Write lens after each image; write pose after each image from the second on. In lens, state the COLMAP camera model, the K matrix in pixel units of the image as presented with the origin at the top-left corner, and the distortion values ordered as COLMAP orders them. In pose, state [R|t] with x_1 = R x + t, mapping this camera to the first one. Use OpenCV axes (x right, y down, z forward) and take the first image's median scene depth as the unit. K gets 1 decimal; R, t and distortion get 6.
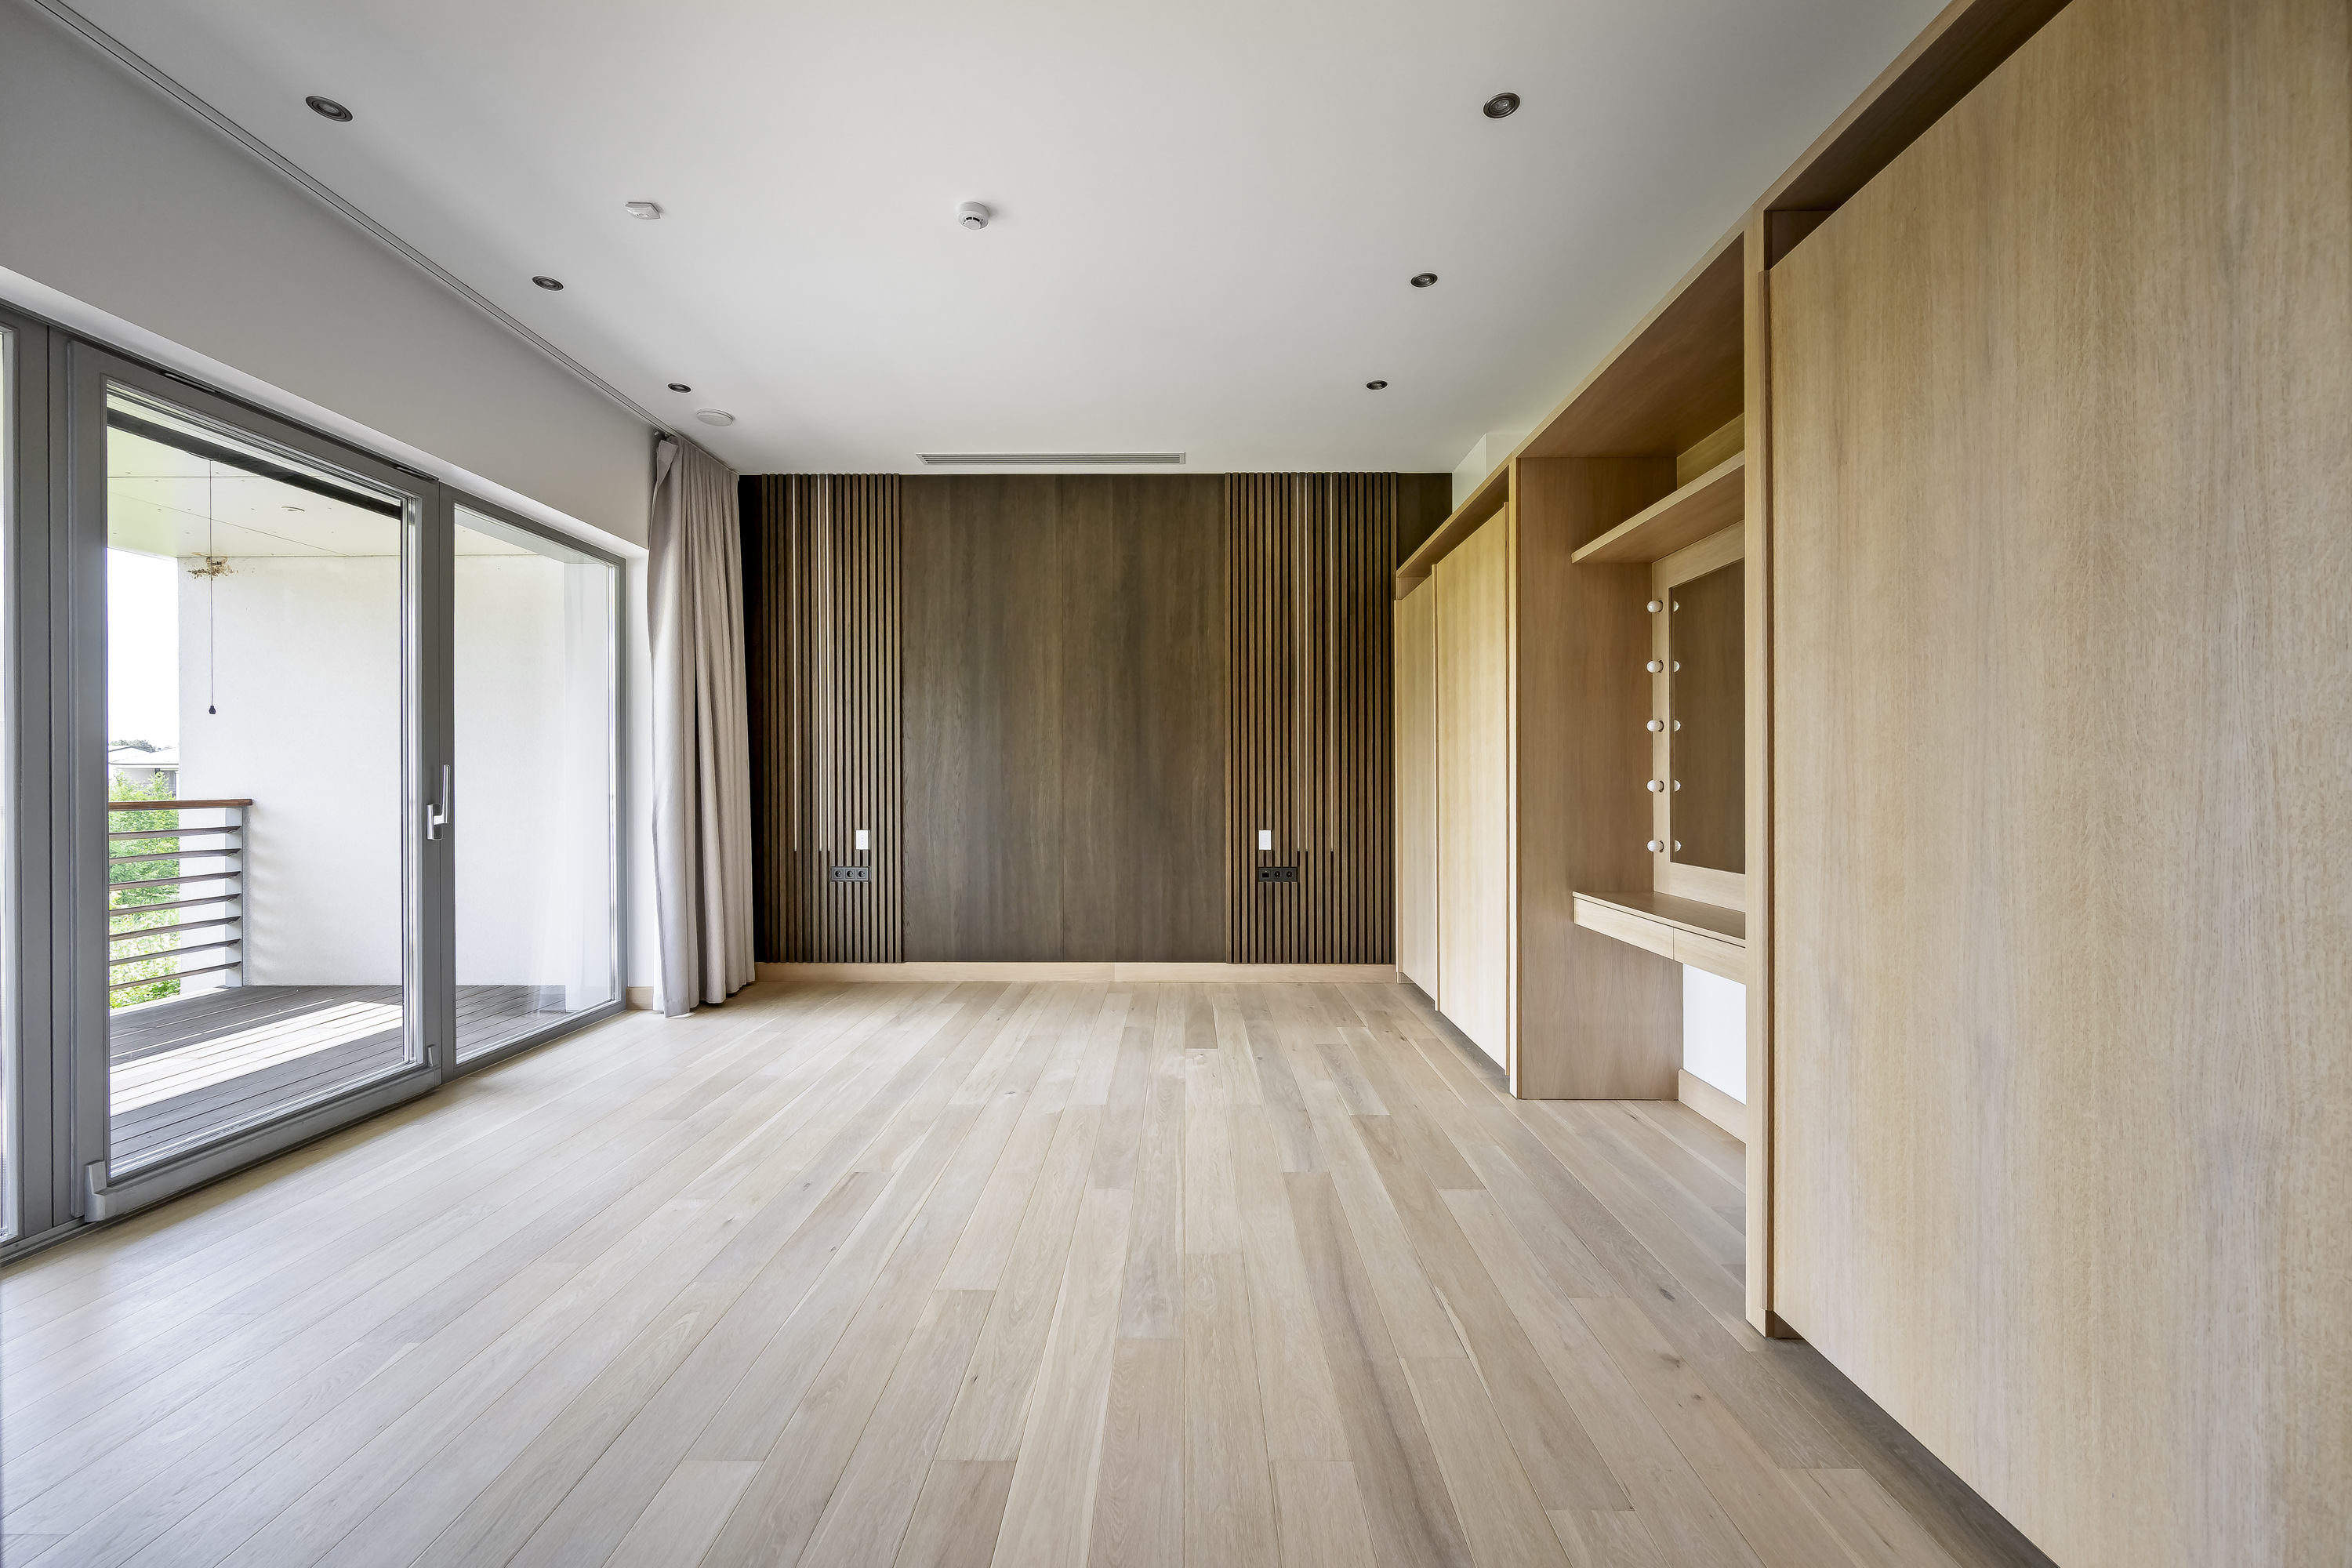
lens RADIAL K [[922.6, 0, 1158.7], [0, 922.6, 792.2], [0, 0, 1]] dist [-0.000794, 0.000254]
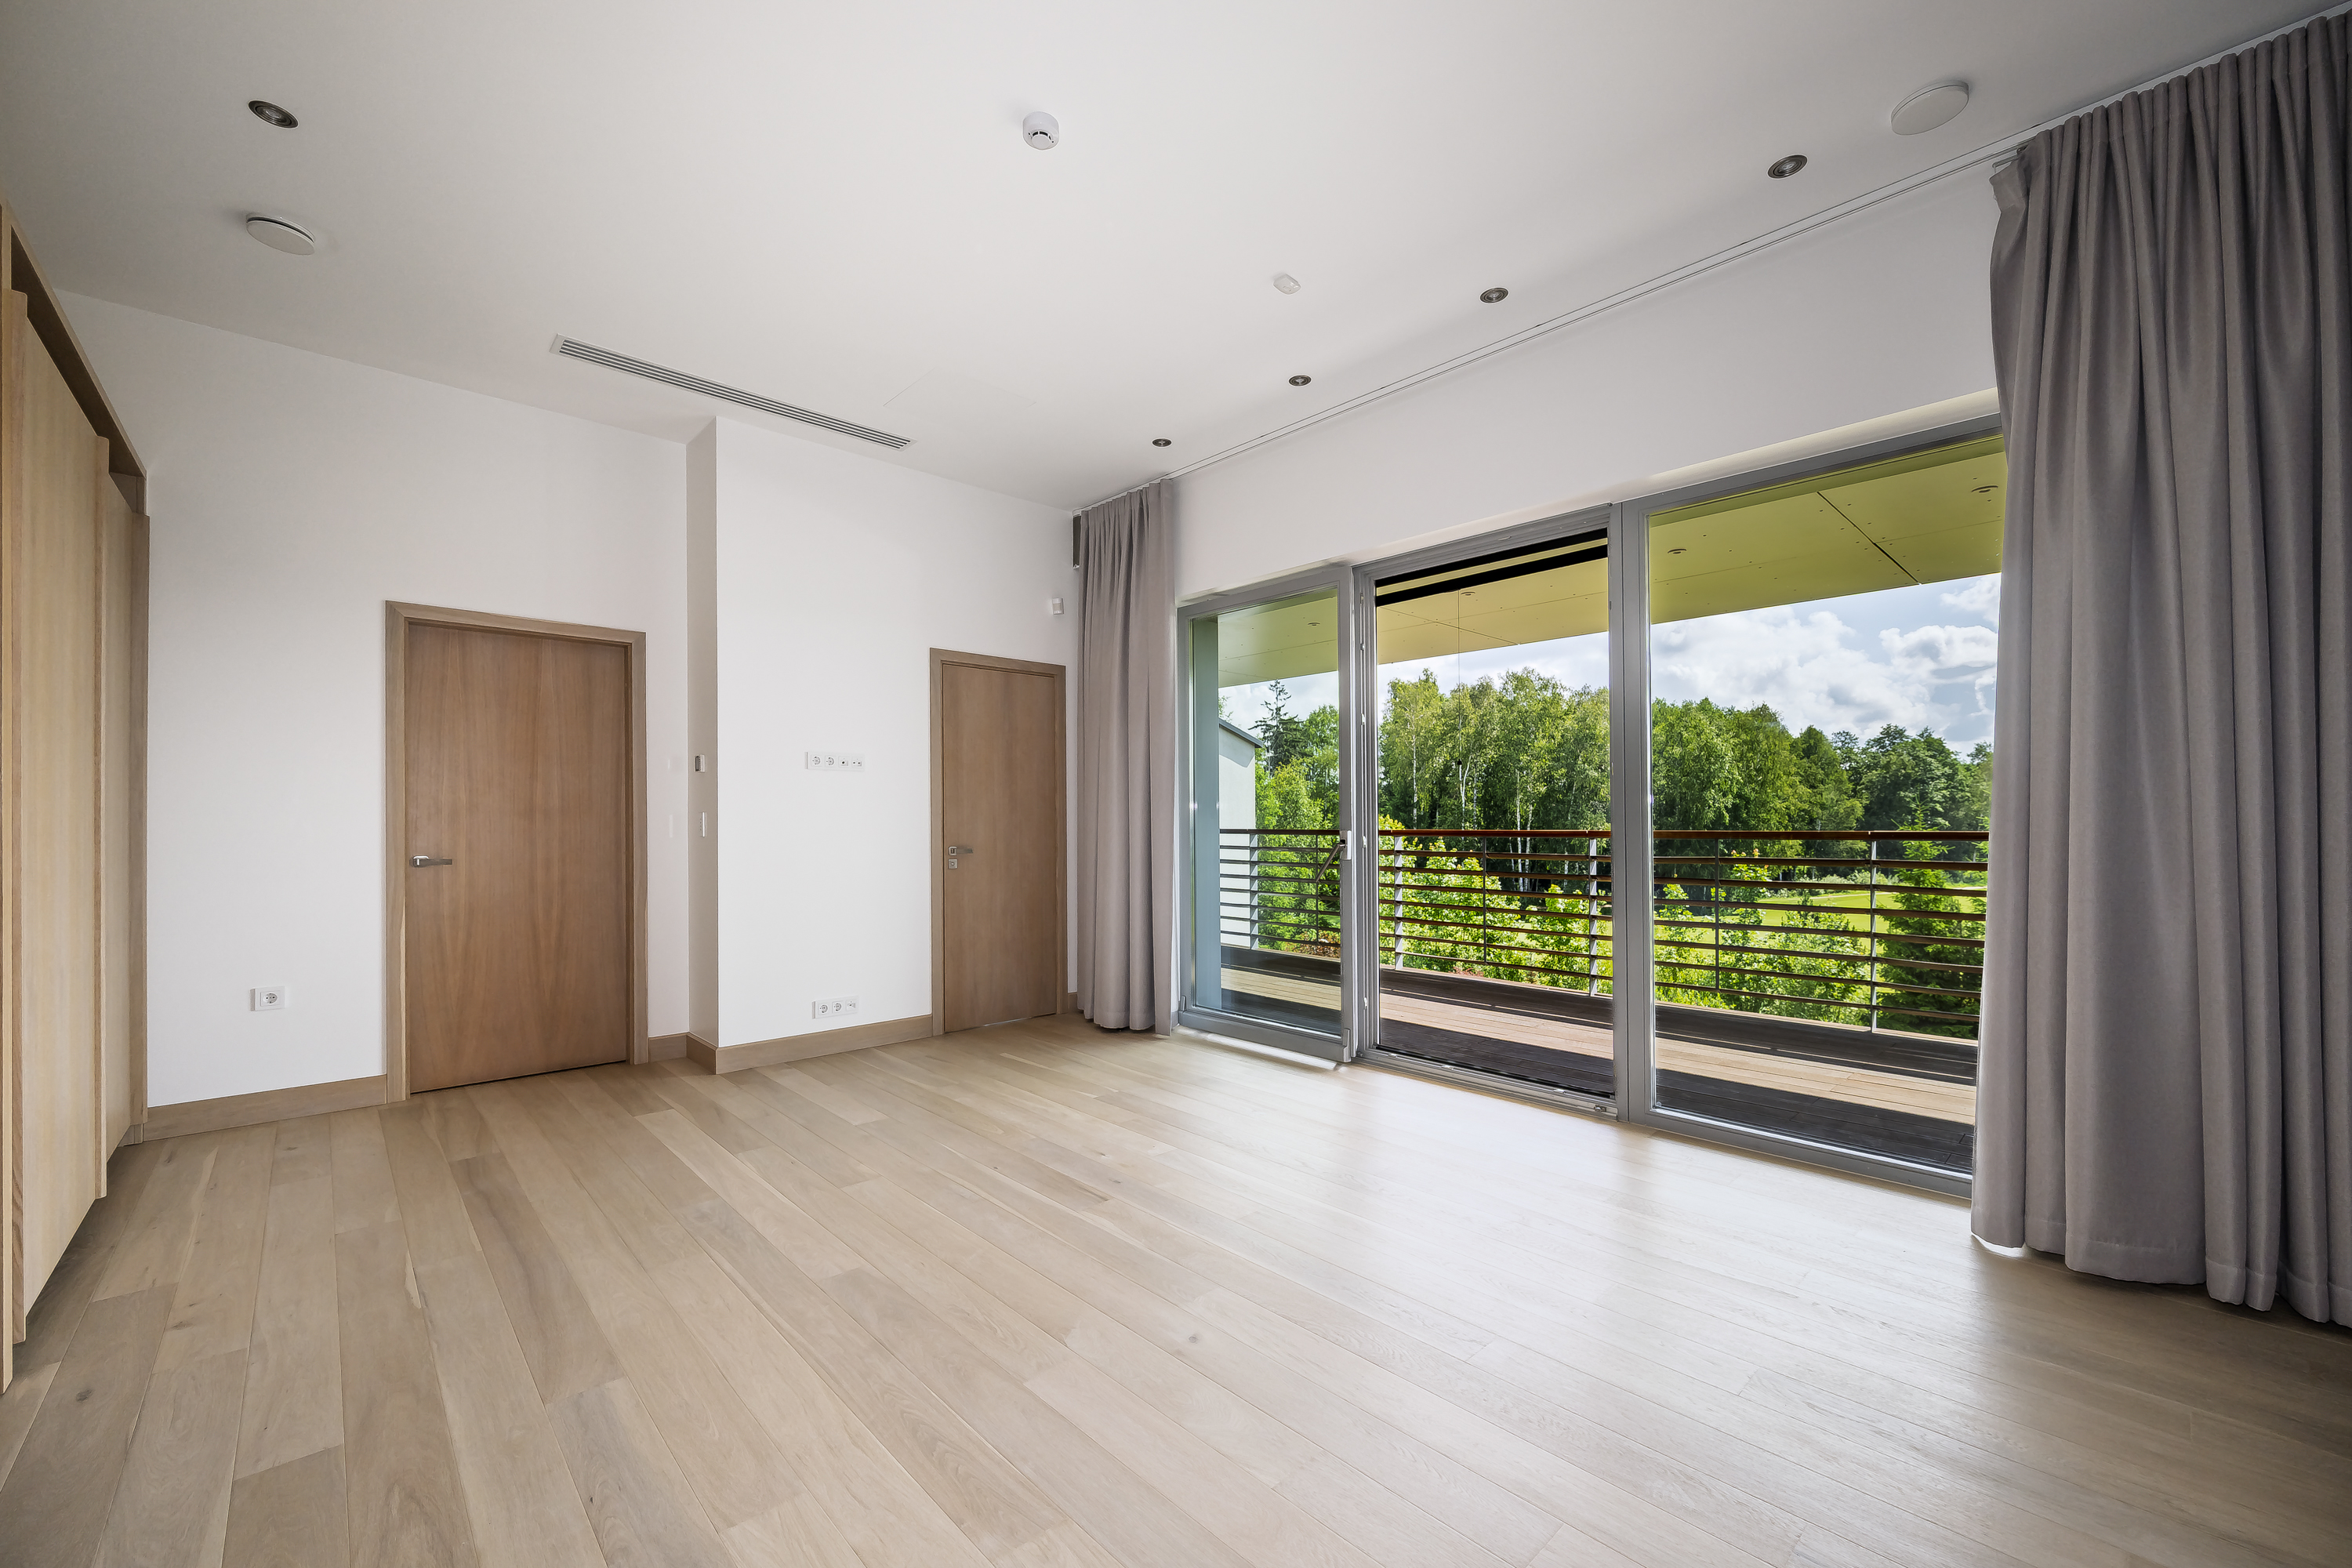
lens RADIAL K [[933.5, 0, 1165.3], [0, 933.5, 811.8], [0, 0, 1]] dist [0.001743, -0.000036]
pose [[-0.718854, -0.004354, -0.695148, 0.352878], [-0.004665, 0.999988, -0.001440, -0.006083], [0.695146, 0.002208, -0.718865, 1.898454]]
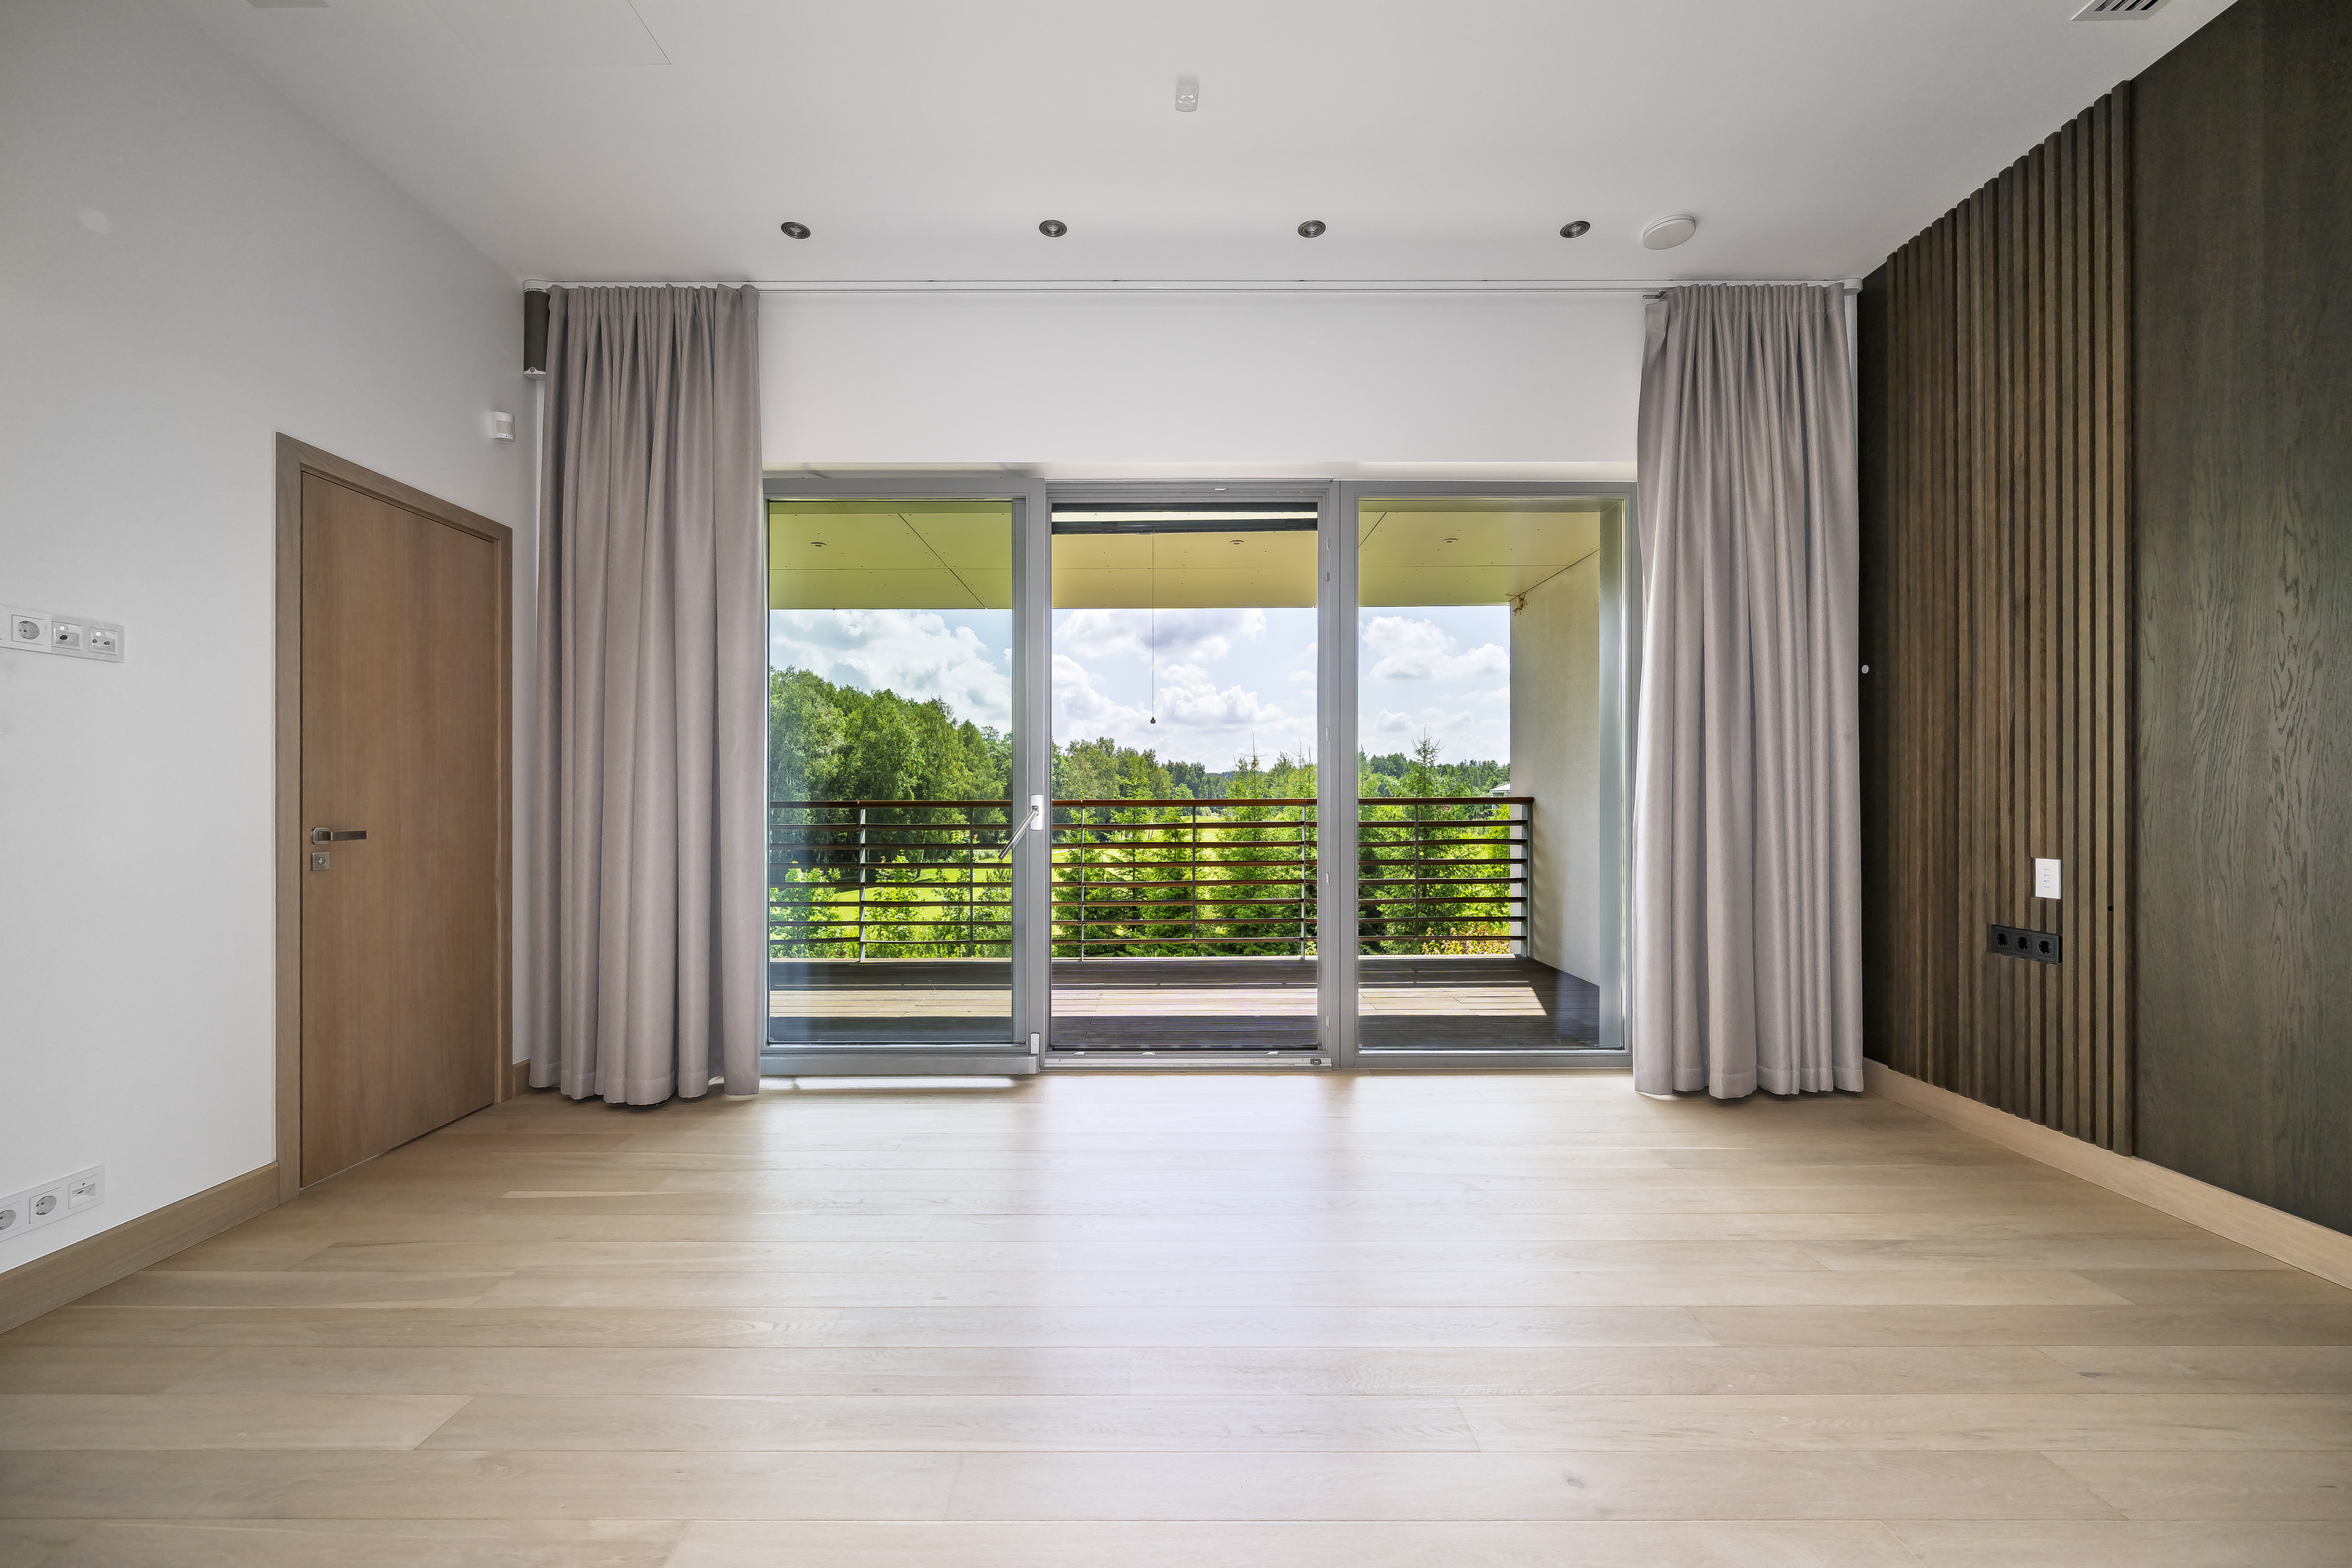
lens RADIAL K [[922.6, 0, 1158.7], [0, 922.6, 792.2], [0, 0, 1]] dist [-0.000794, 0.000254]
pose [[0.020562, -0.005342, -0.999774, 0.336028], [-0.007945, 0.999953, -0.005506, 0.025461], [0.999757, 0.008057, 0.020519, 1.071898]]
